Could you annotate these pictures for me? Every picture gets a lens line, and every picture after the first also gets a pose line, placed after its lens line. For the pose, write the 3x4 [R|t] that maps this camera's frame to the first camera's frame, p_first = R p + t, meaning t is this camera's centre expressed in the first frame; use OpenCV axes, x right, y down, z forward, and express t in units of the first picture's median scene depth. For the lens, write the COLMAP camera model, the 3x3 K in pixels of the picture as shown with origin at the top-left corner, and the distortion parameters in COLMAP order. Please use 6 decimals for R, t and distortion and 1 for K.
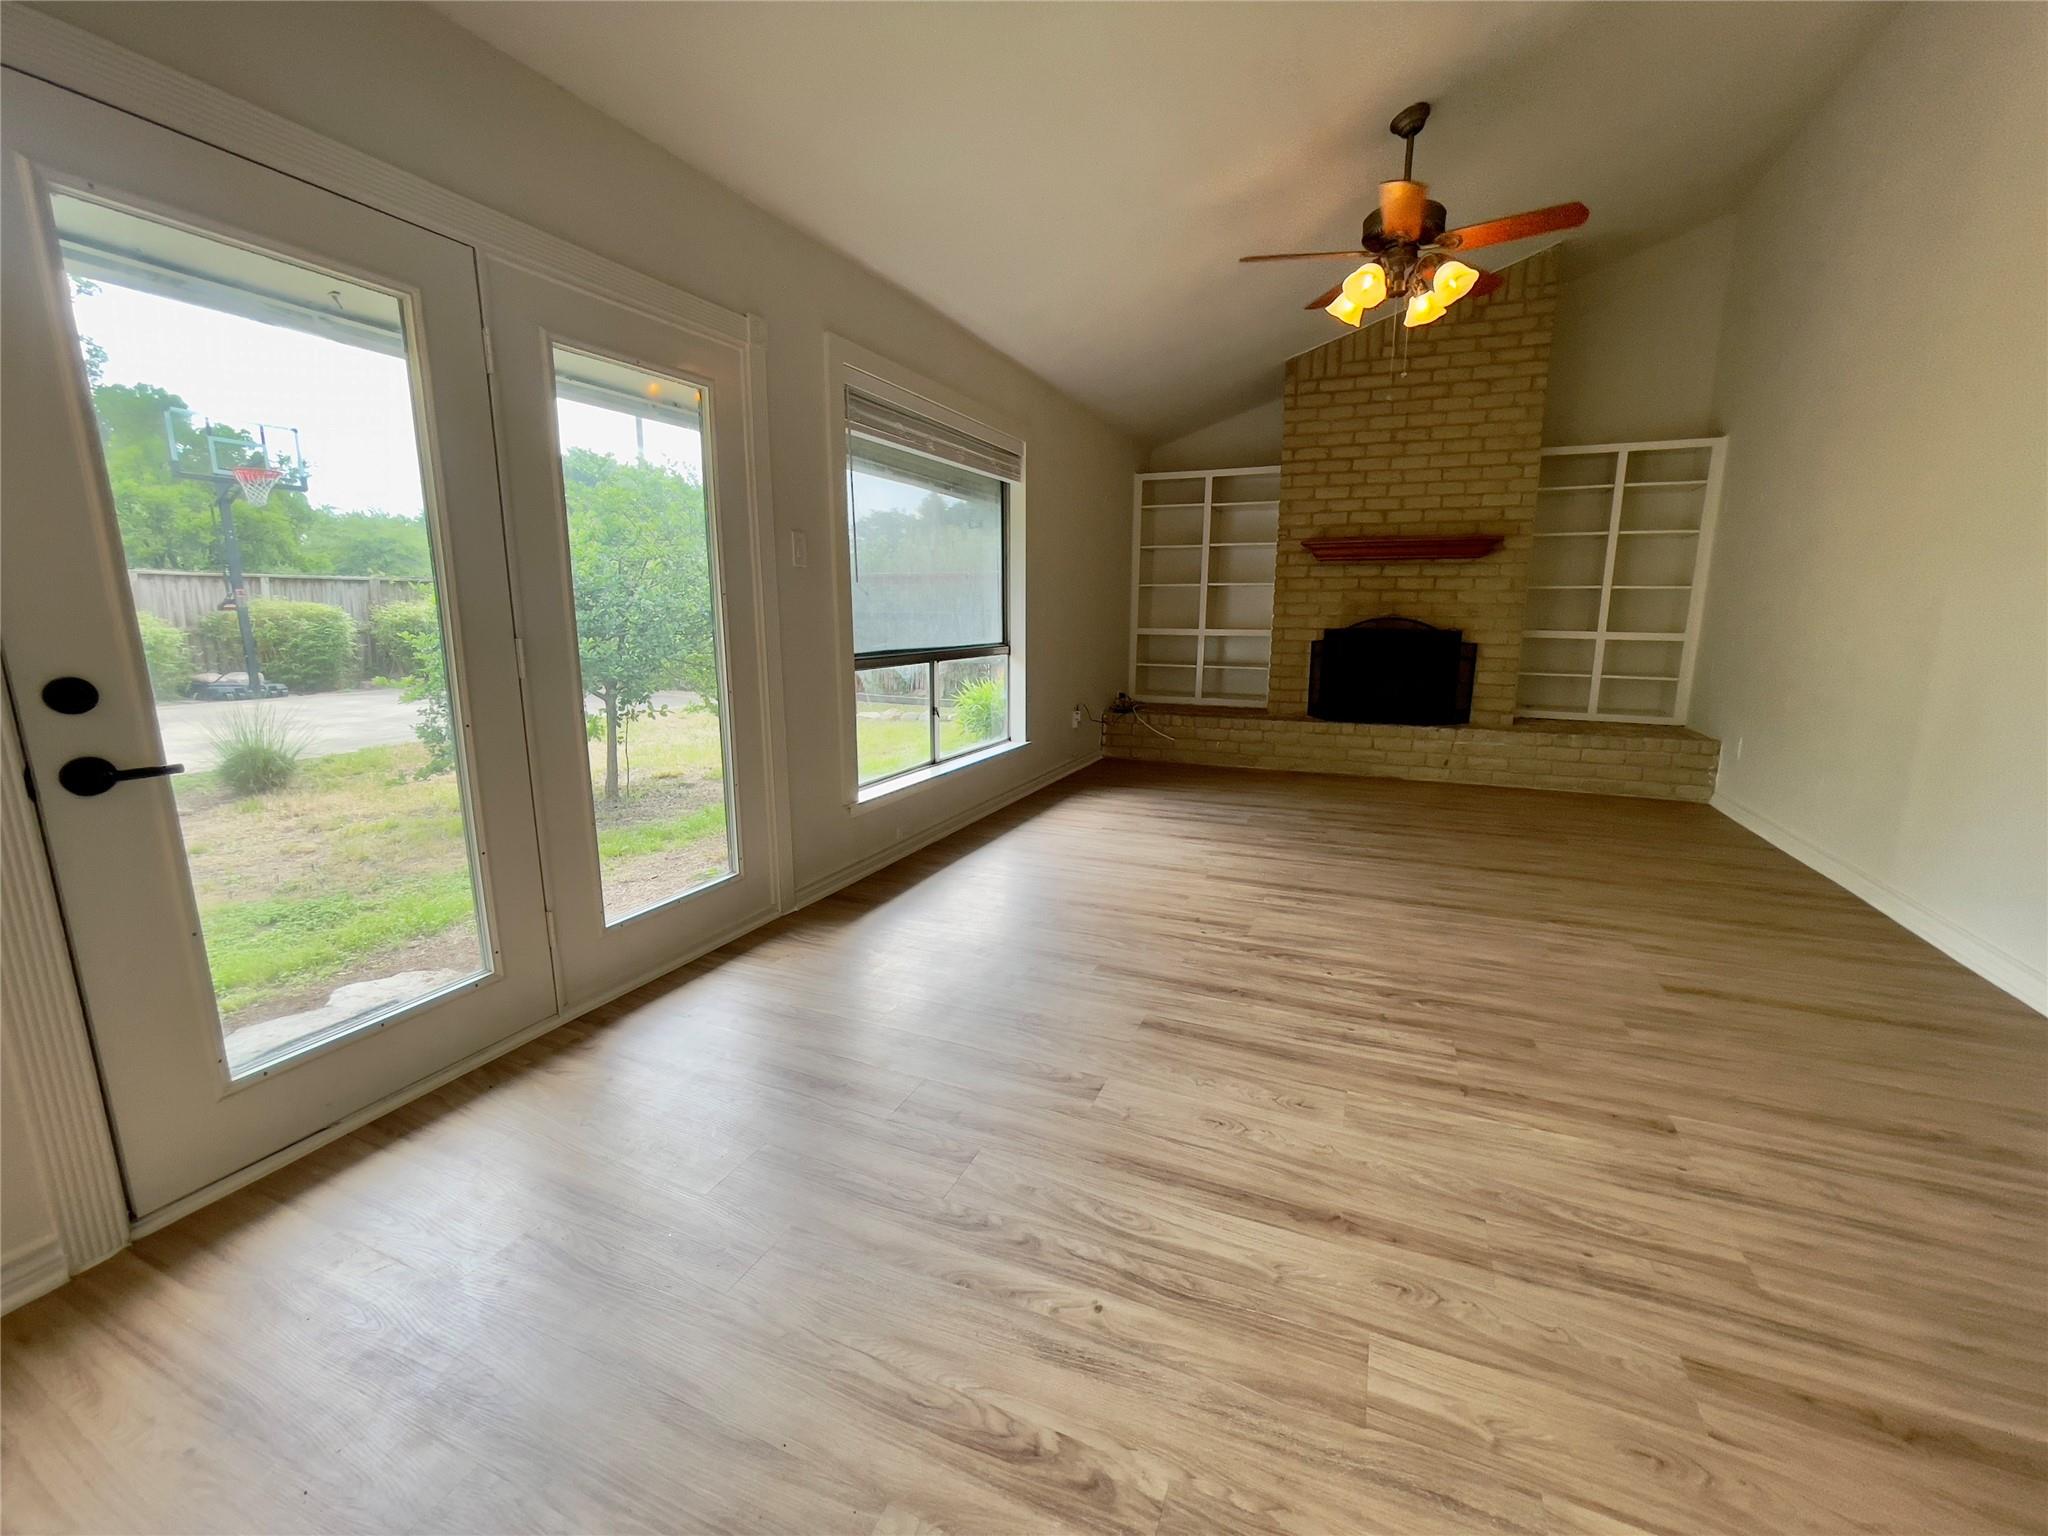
lens RADIAL K [[839.7, 0, 1025.0], [0, 839.7, 763.8], [0, 0, 1]] dist [-0.011309, 0.004863]
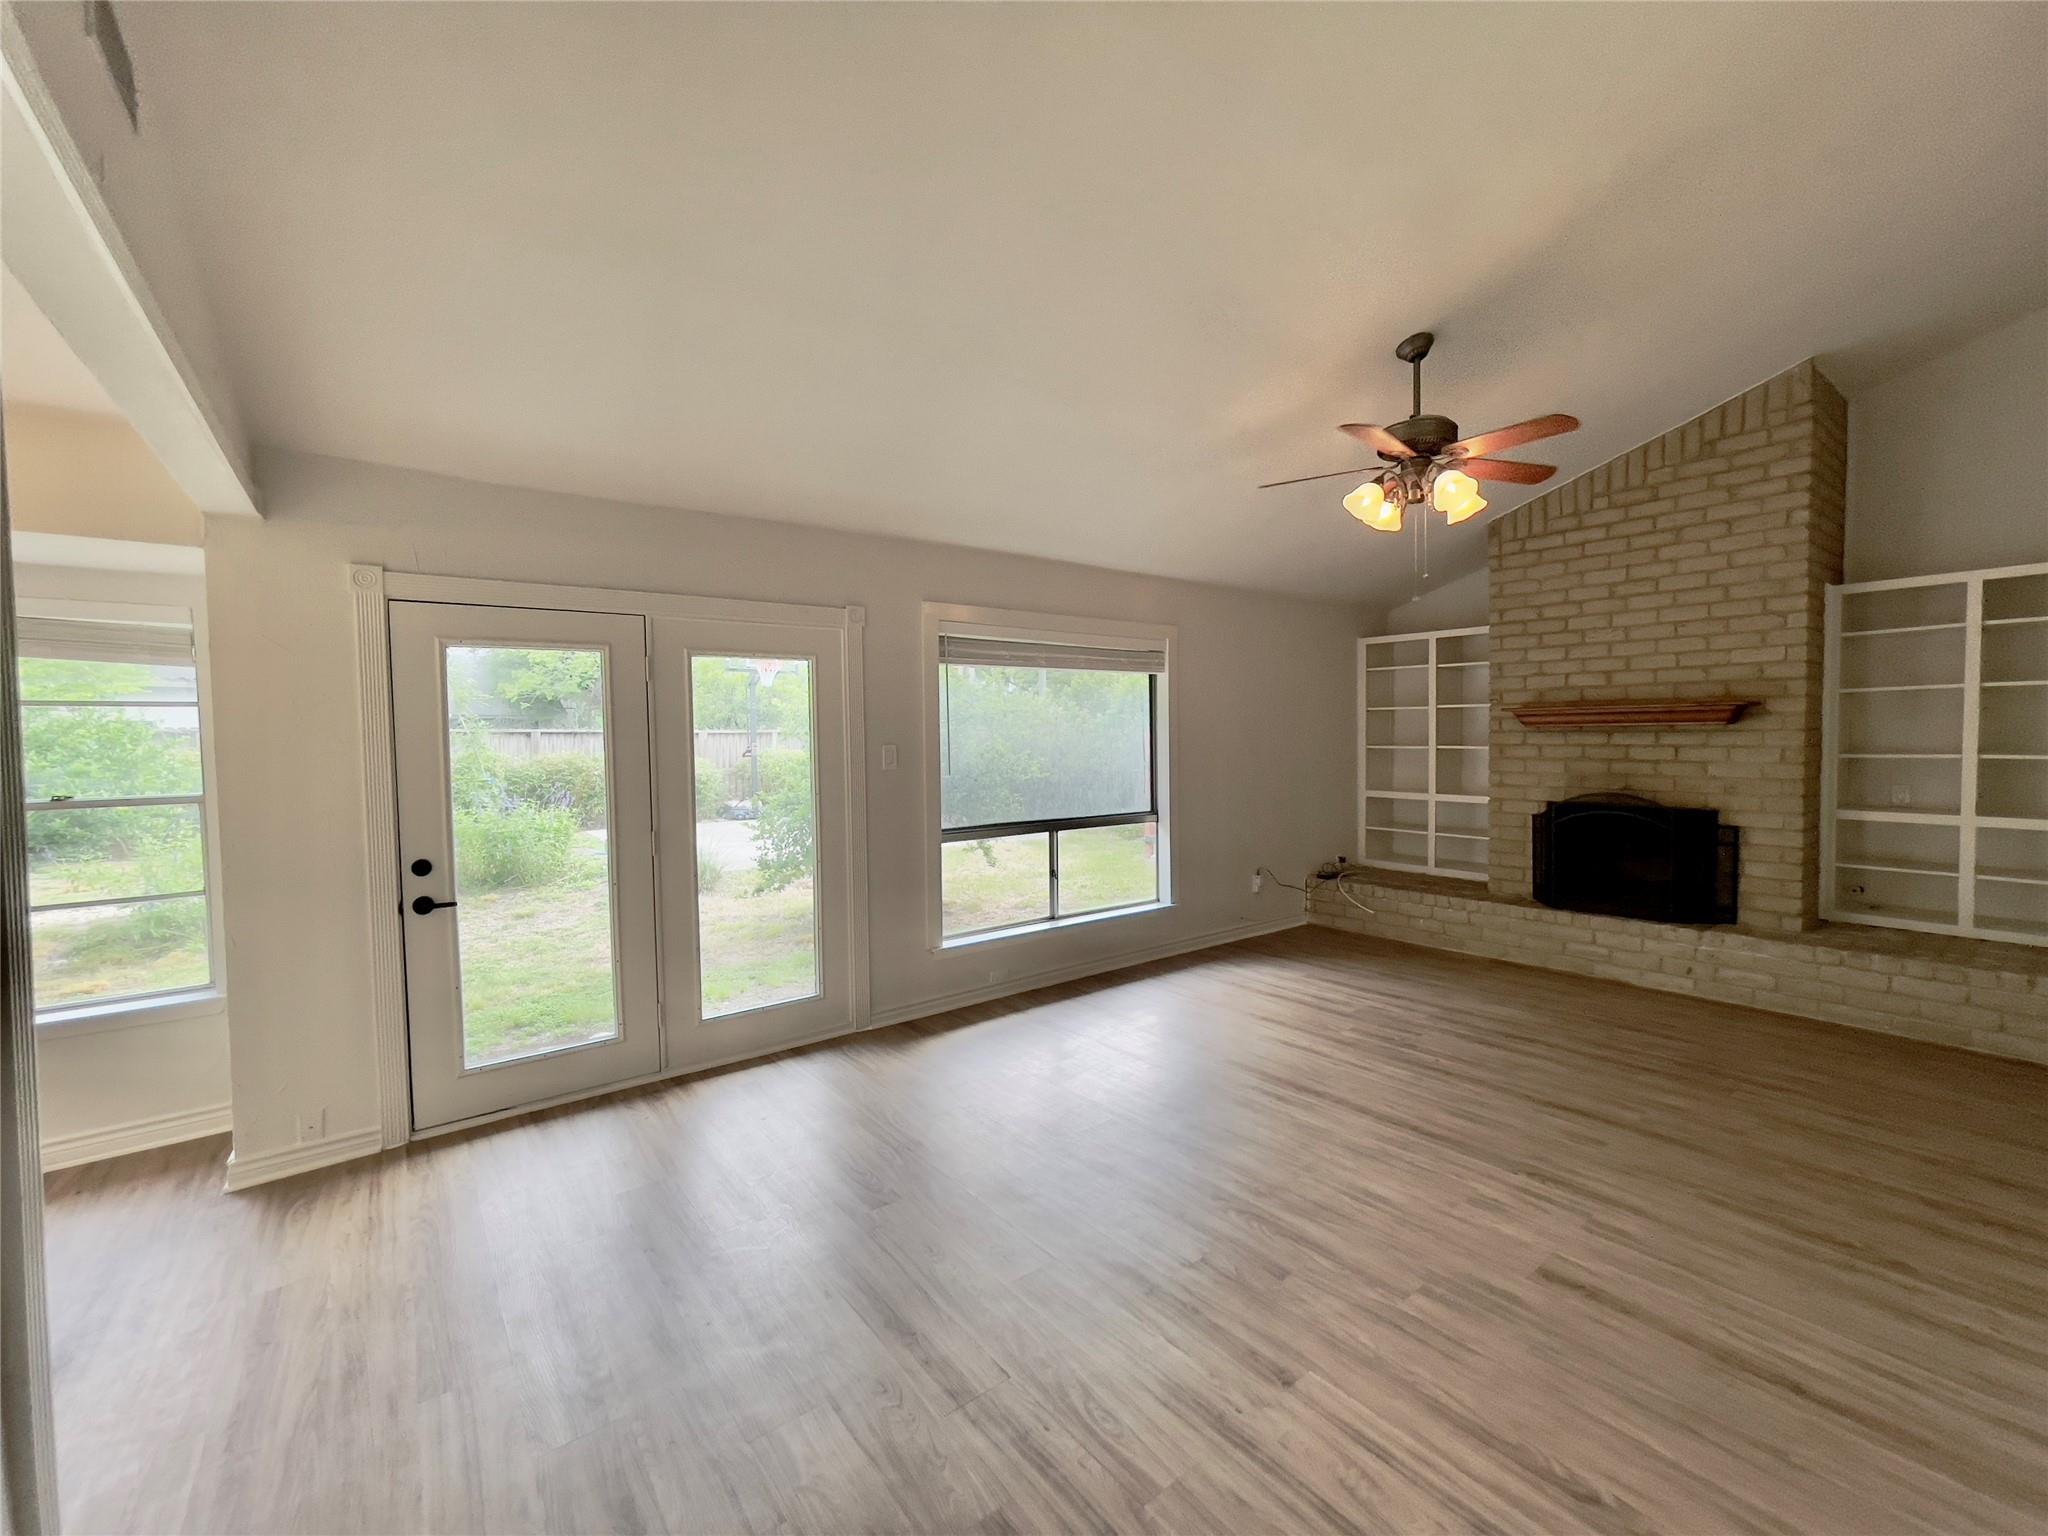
lens RADIAL K [[839.7, 0, 1018.7], [0, 839.7, 763.2], [0, 0, 1]] dist [-0.011309, 0.004863]
pose [[0.875168, 0.002441, -0.483812, 0.446135], [-0.074783, 0.988652, -0.130287, -0.065115], [0.478004, 0.150204, 0.865420, -0.062752]]
